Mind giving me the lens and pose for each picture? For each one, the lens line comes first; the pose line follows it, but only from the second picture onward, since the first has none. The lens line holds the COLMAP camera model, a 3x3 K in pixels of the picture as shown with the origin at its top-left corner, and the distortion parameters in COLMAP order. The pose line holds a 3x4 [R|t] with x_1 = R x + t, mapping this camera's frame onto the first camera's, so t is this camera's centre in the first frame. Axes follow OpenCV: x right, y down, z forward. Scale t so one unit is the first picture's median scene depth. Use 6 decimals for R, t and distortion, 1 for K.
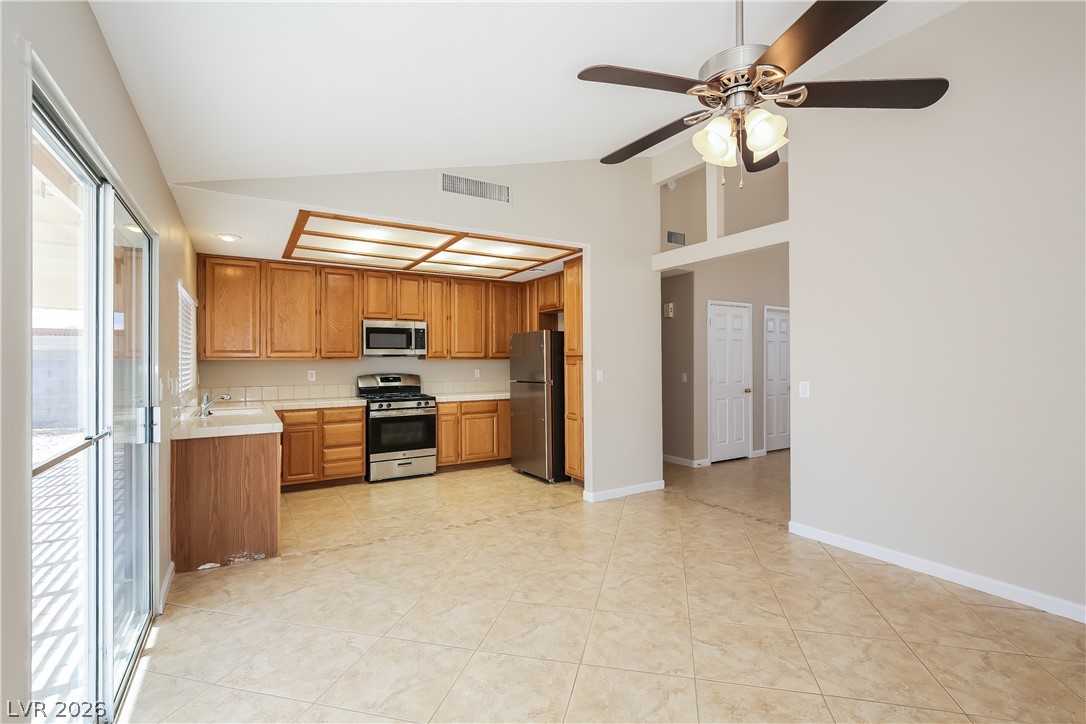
lens RADIAL K [[483.3, 0, 543.0], [0, 483.3, 362.0], [0, 0, 1]] dist [-0.017120, 0.006005]
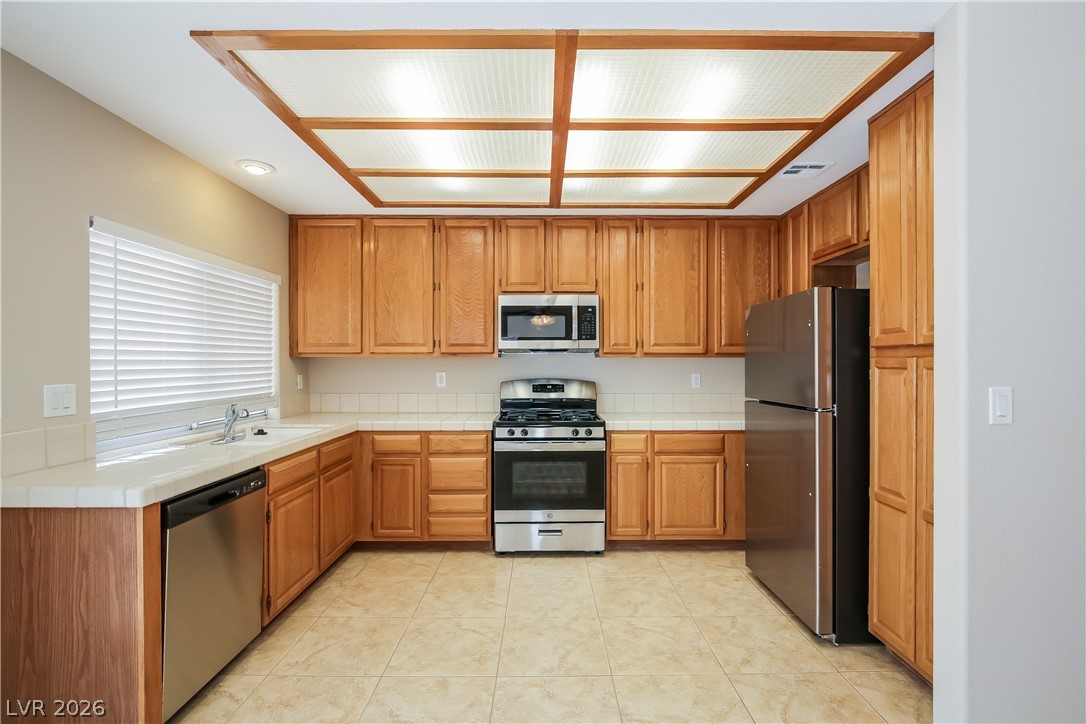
lens RADIAL K [[499.2, 0, 543.0], [0, 499.2, 365.5], [0, 0, 1]] dist [-0.024517, 0.005470]
pose [[0.857807, 0.008234, -0.513905, 0.020142], [-0.004949, 0.999958, 0.007760, 0.001103], [0.513947, -0.004113, 0.857812, 0.462174]]
